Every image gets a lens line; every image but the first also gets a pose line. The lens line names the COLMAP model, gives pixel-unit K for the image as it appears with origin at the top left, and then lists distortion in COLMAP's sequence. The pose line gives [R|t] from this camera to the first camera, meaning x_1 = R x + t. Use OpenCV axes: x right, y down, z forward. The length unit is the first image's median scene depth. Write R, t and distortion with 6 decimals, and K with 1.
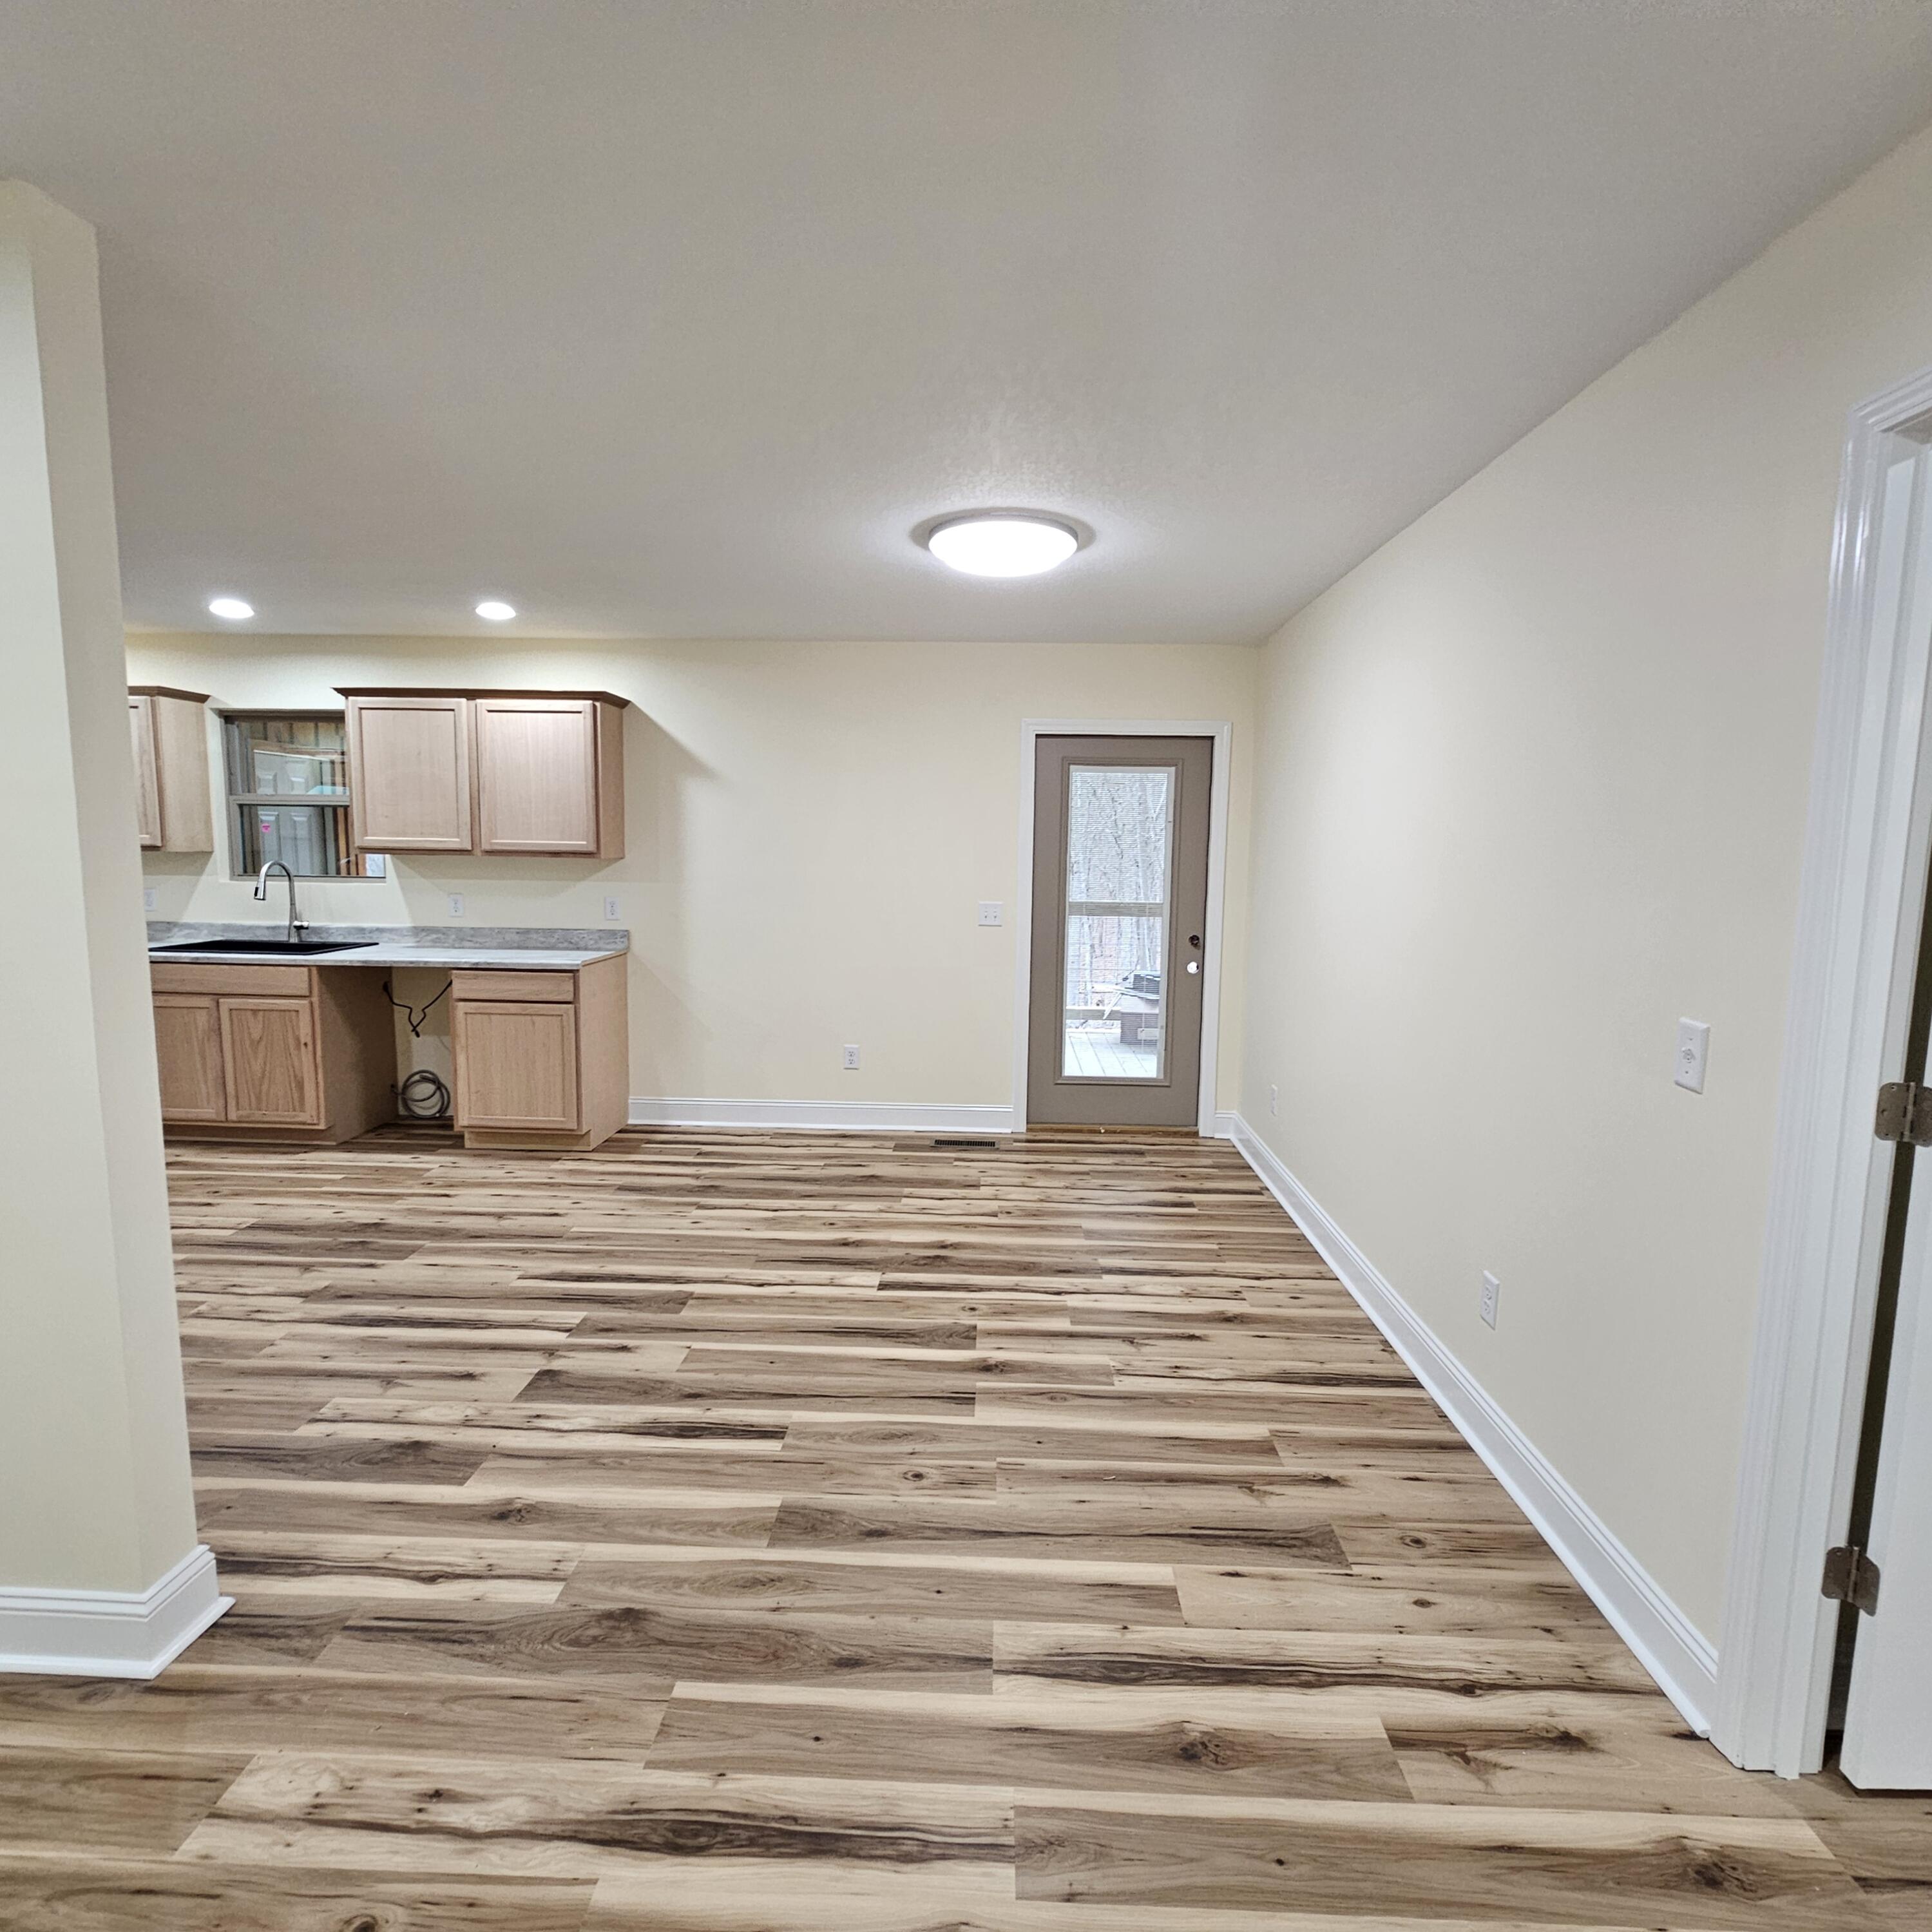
lens RADIAL K [[1061.9, 0, 962.2], [0, 1061.9, 968.3], [0, 0, 1]] dist [-0.004641, 0.002358]
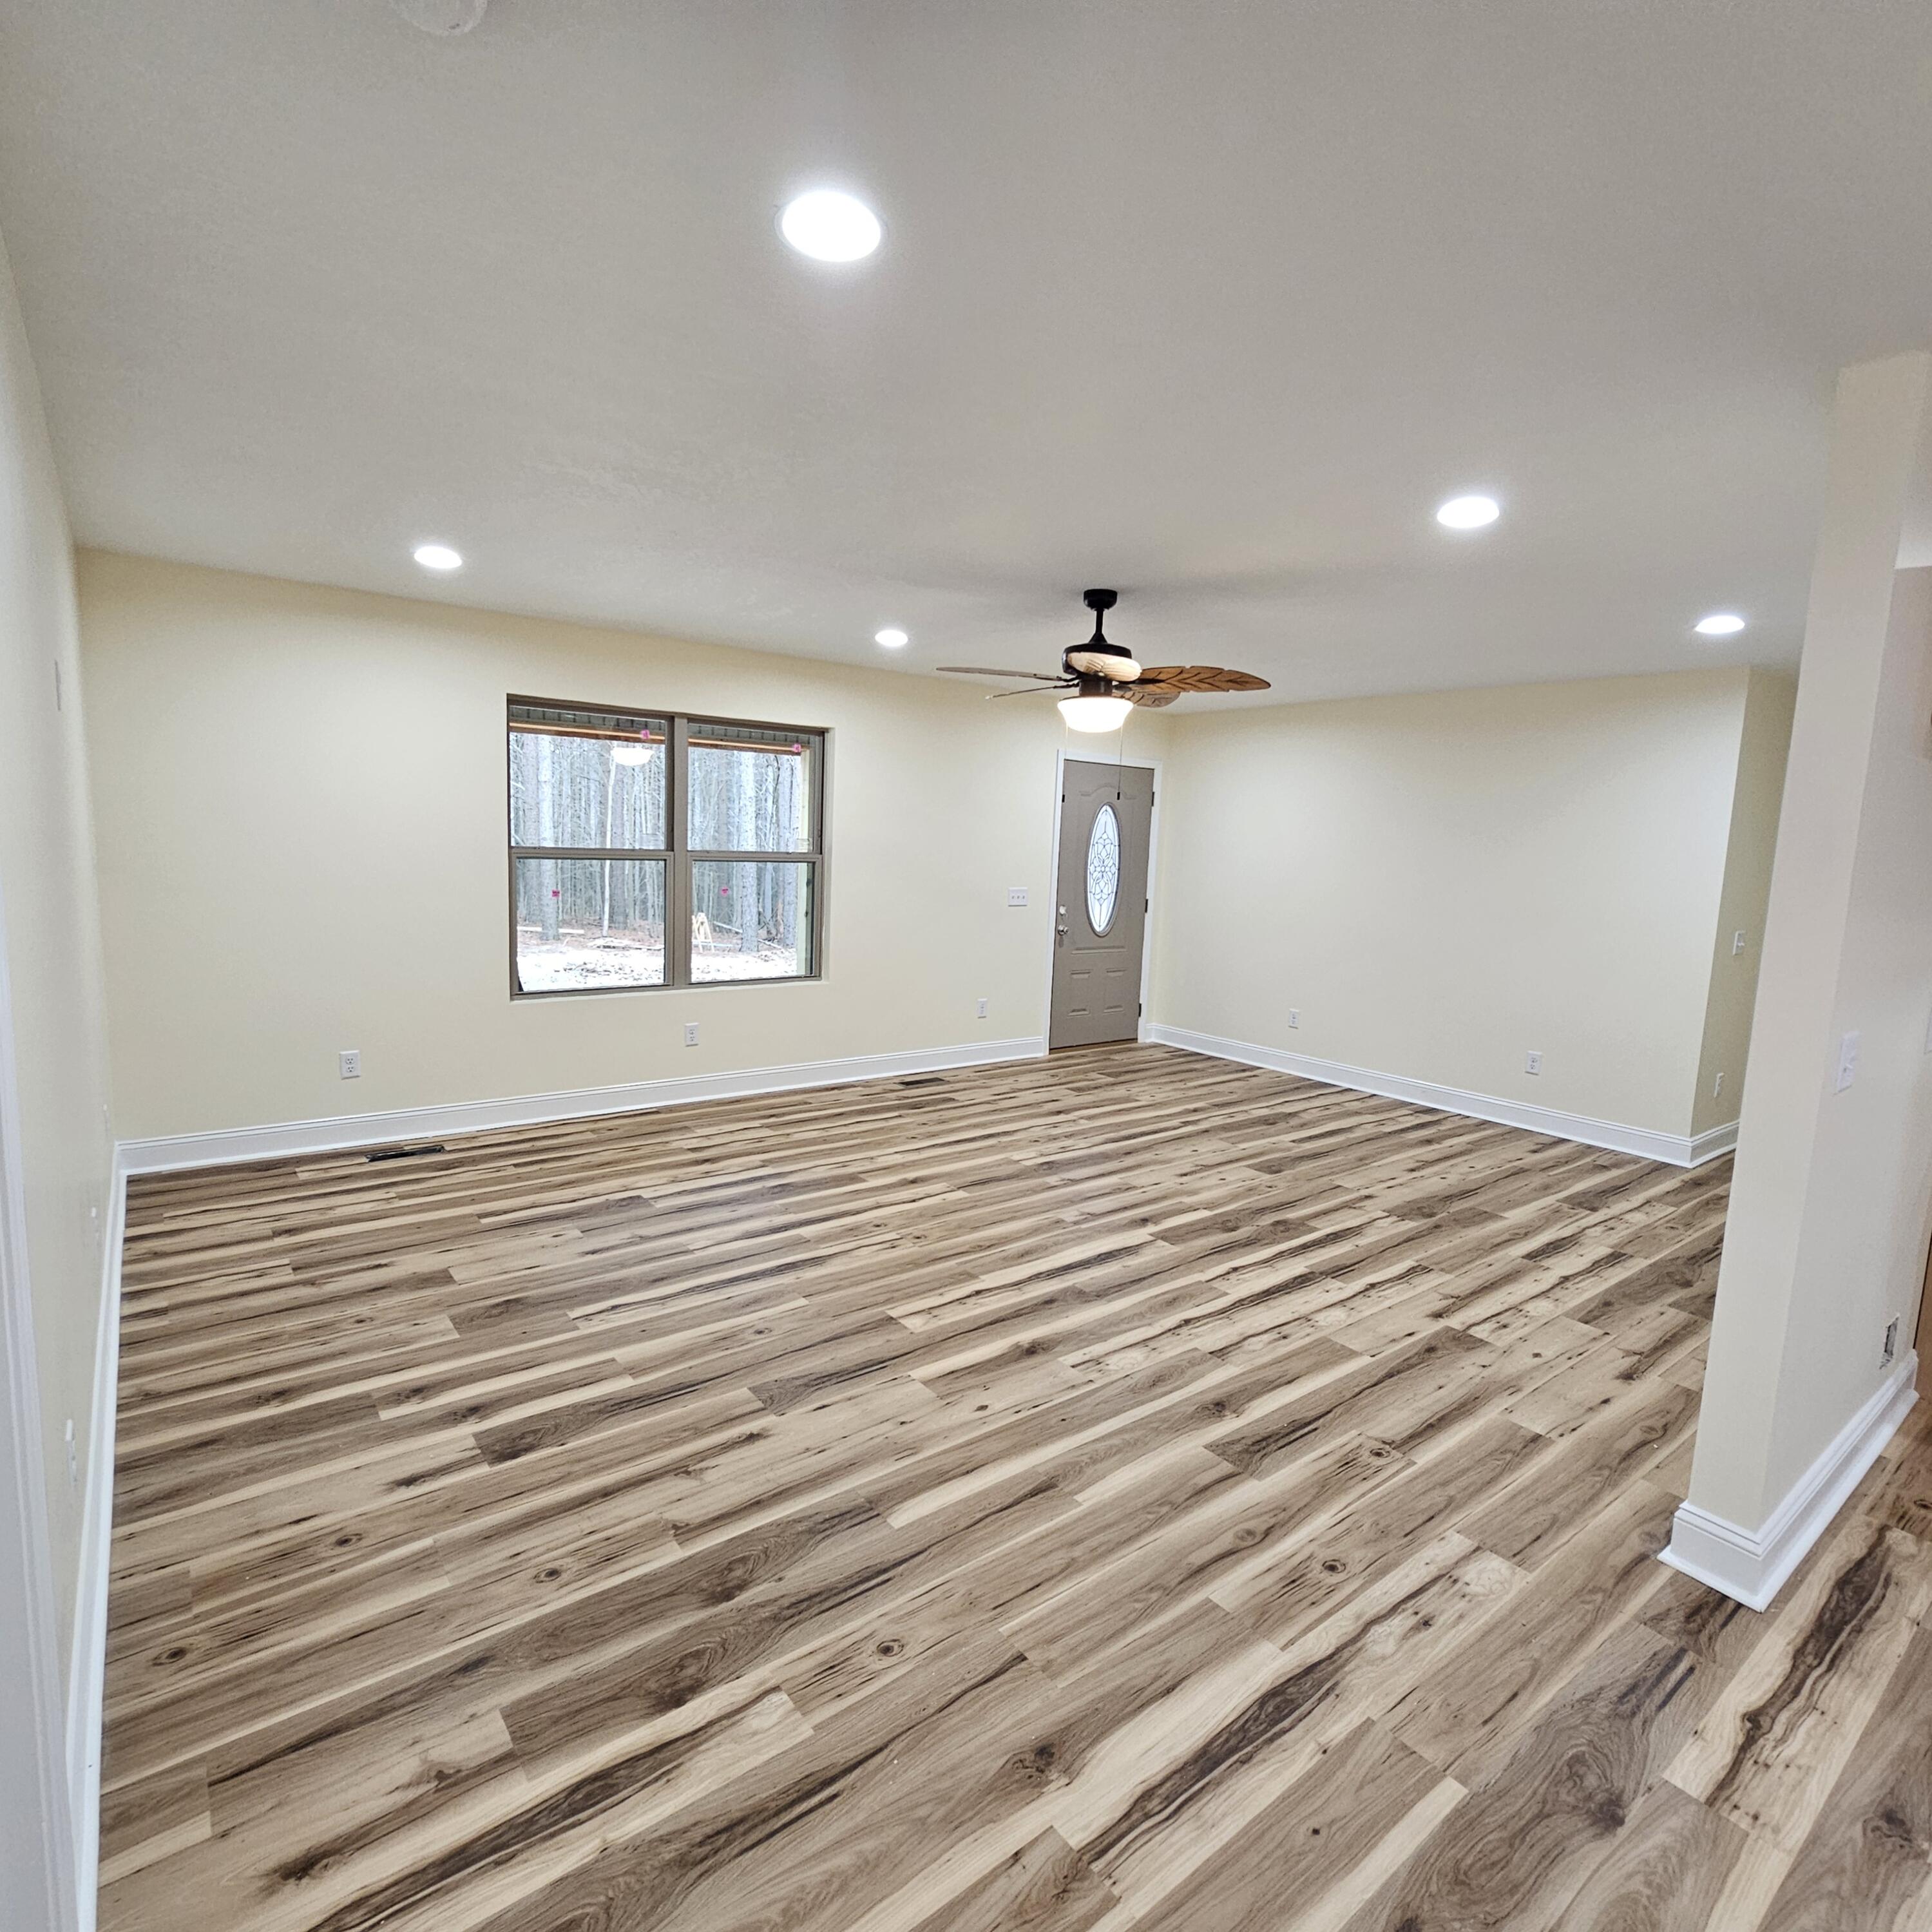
lens RADIAL K [[1061.9, 0, 962.2], [0, 1061.9, 968.3], [0, 0, 1]] dist [-0.004641, 0.002358]
pose [[-0.766287, 0.031194, -0.641741, 0.750932], [-0.129584, 0.970791, 0.201921, -0.176516], [0.629295, 0.237889, -0.739863, 1.455353]]
